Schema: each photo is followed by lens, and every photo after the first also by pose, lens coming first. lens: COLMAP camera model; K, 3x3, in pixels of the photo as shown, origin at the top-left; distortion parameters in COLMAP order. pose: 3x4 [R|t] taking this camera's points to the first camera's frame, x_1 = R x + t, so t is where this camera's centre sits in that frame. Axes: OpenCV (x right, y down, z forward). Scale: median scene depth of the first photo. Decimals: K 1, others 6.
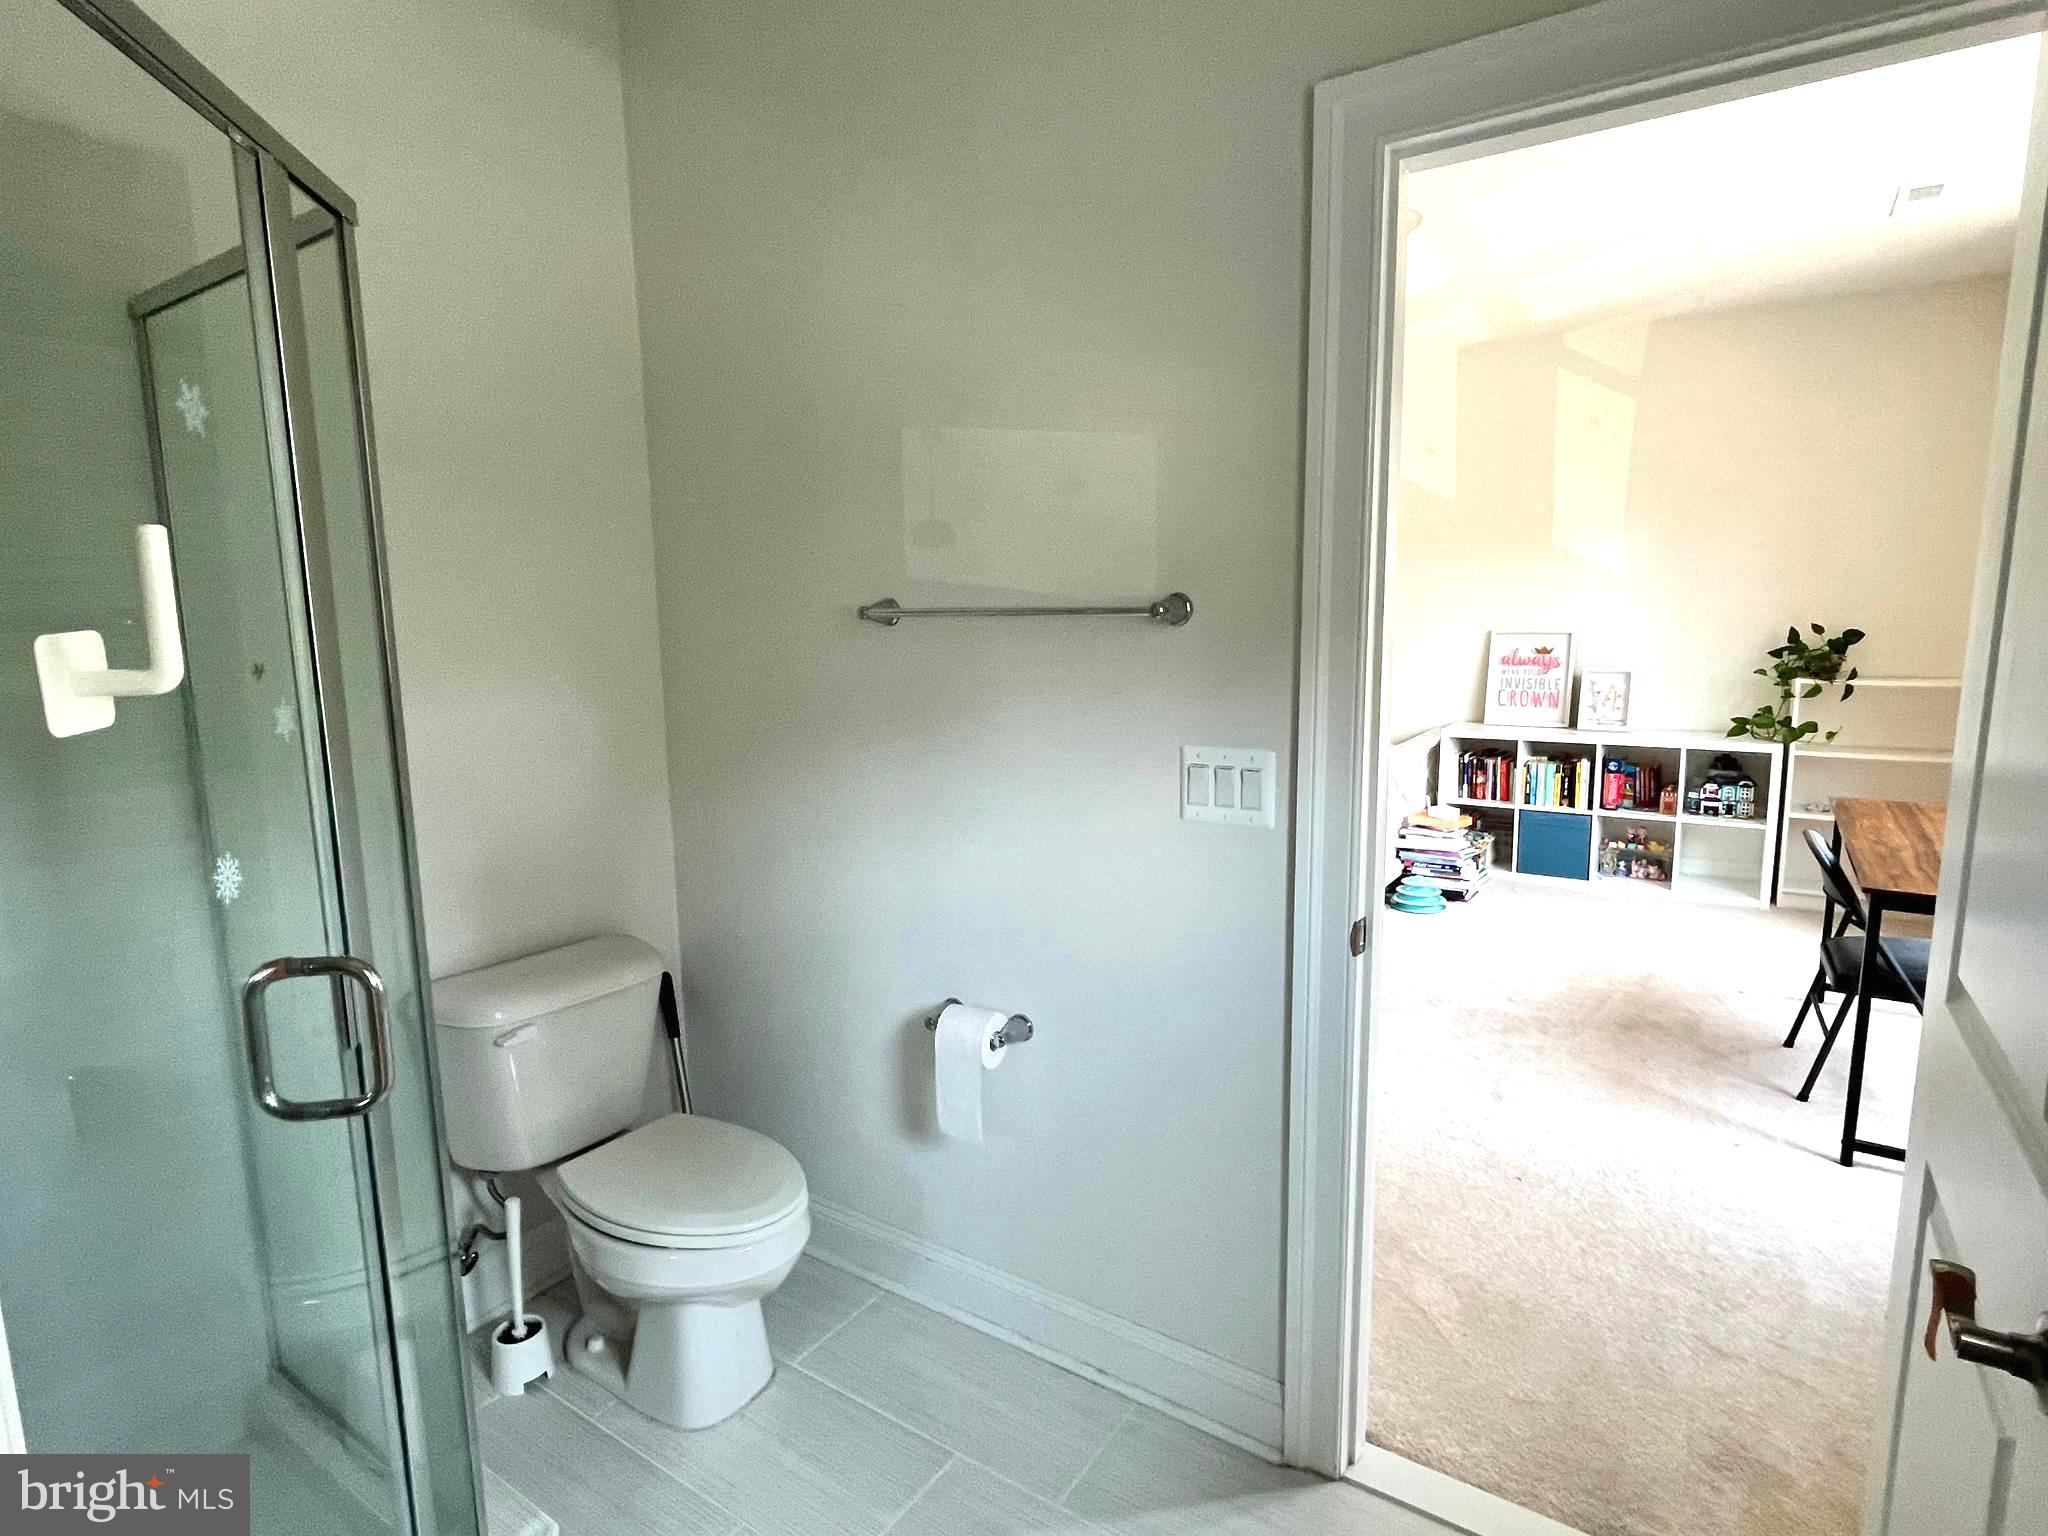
lens RADIAL K [[1078.2, 0, 1024.6], [0, 1078.2, 770.8], [0, 0, 1]] dist [-0.002742, -0.000101]
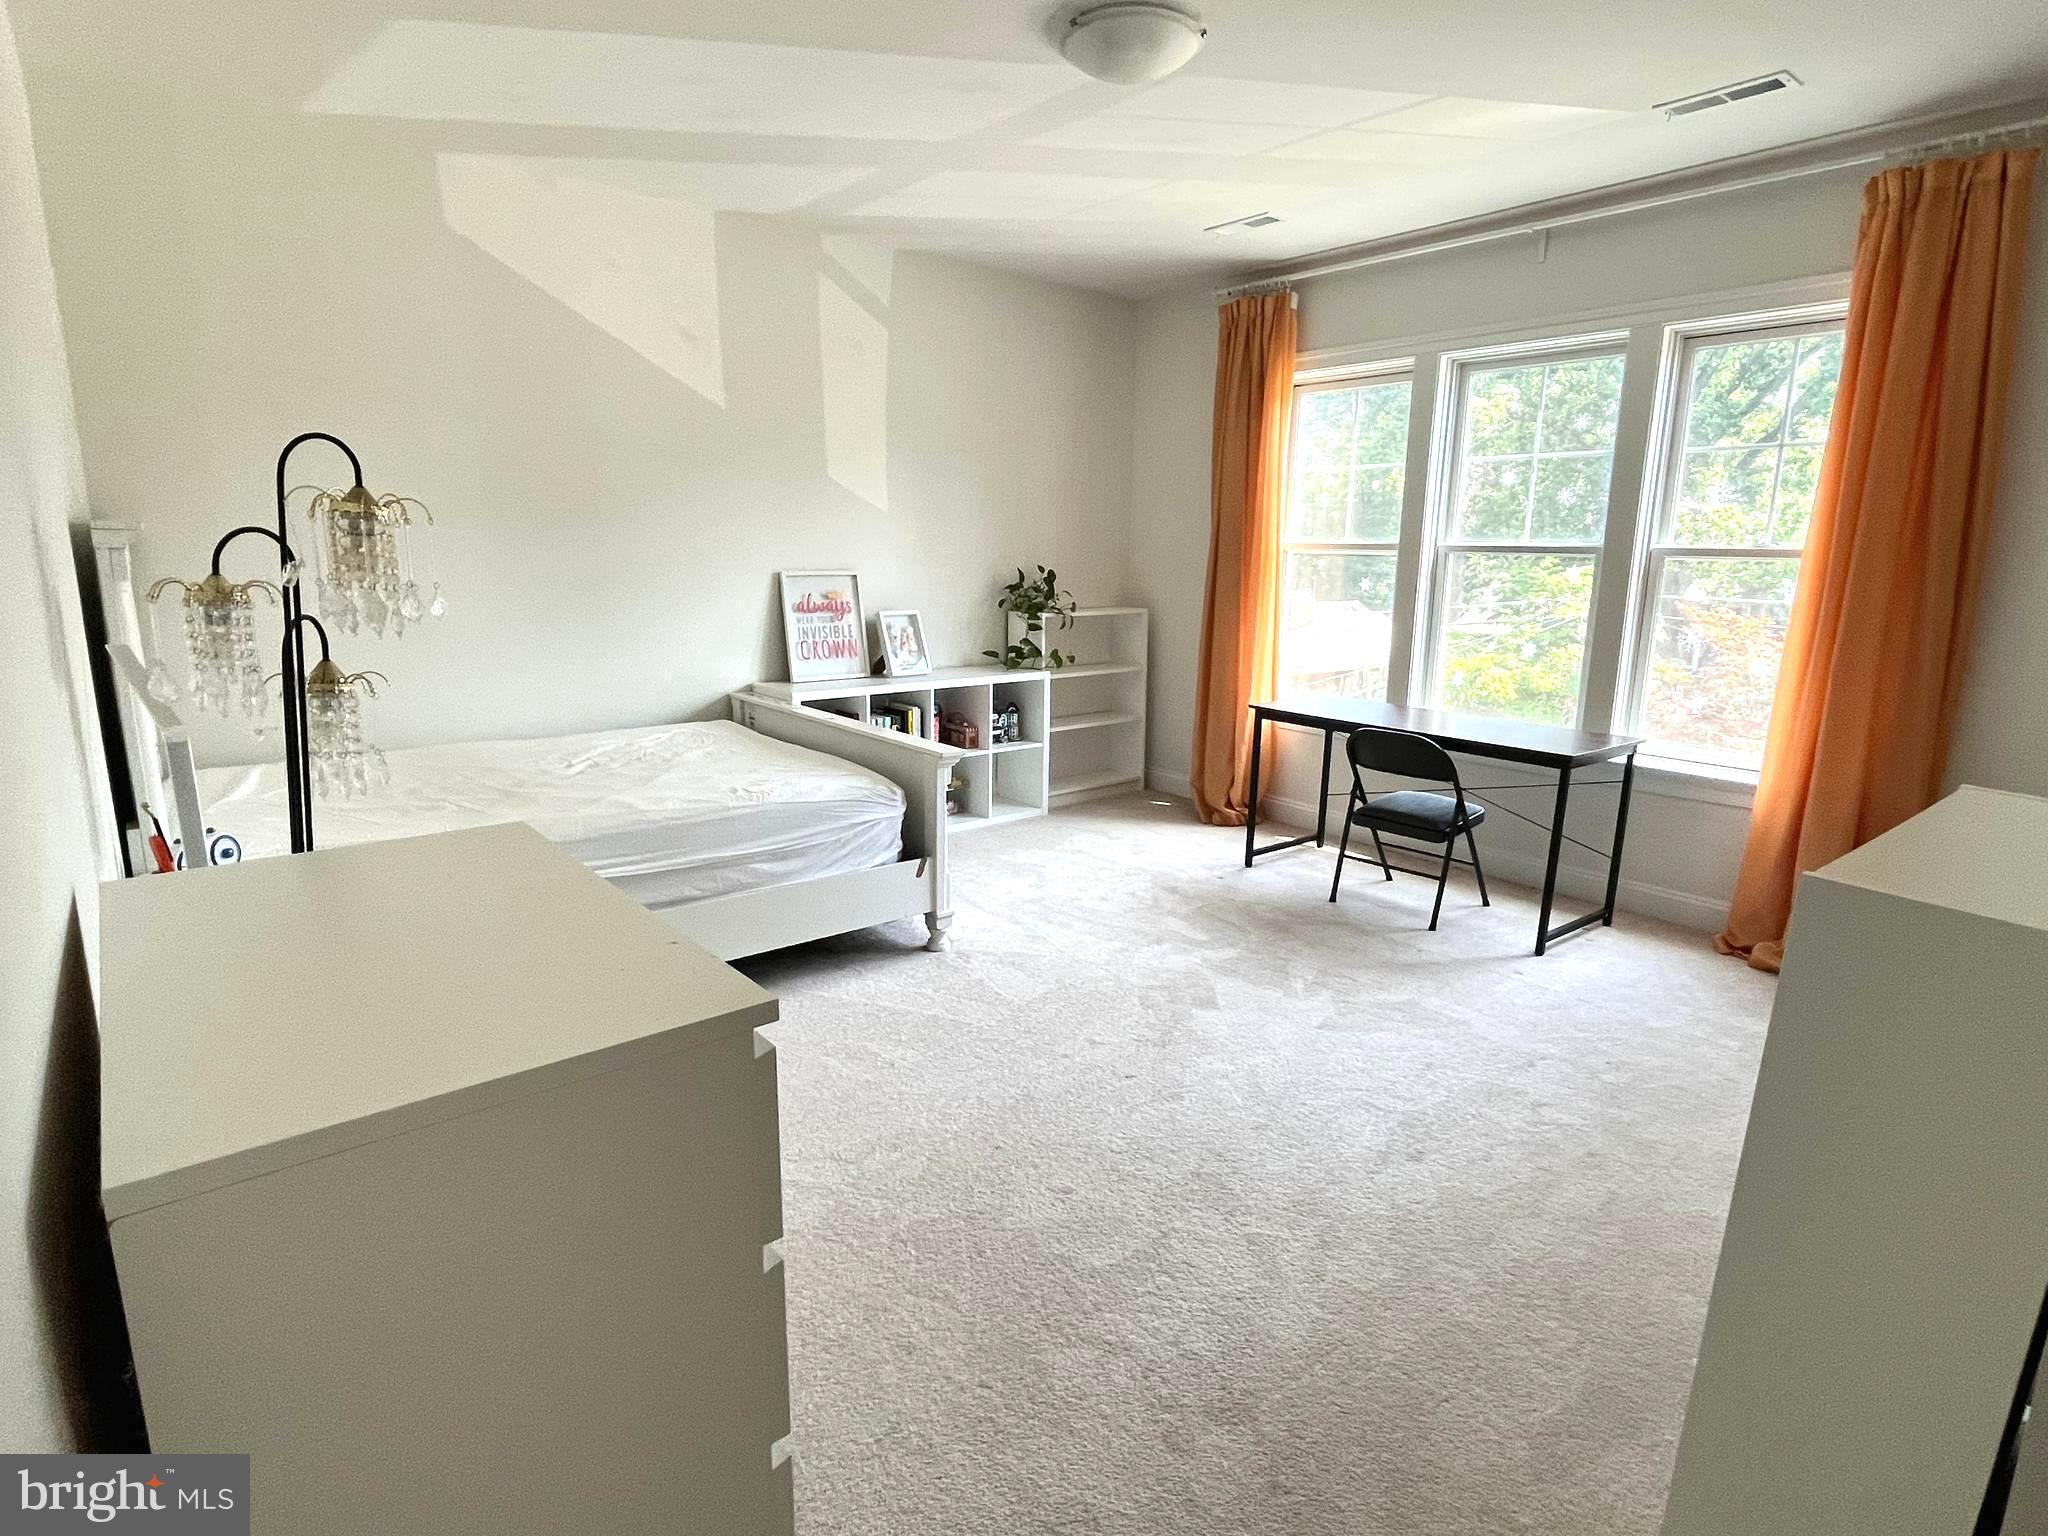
lens RADIAL K [[1078.2, 0, 1025.5], [0, 1078.2, 766.2], [0, 0, 1]] dist [-0.002742, -0.000101]
pose [[0.280682, -0.175909, 0.943543, -0.371061], [0.127735, 0.981163, 0.144924, -0.086033], [-0.951263, 0.079846, 0.297865, 0.626920]]
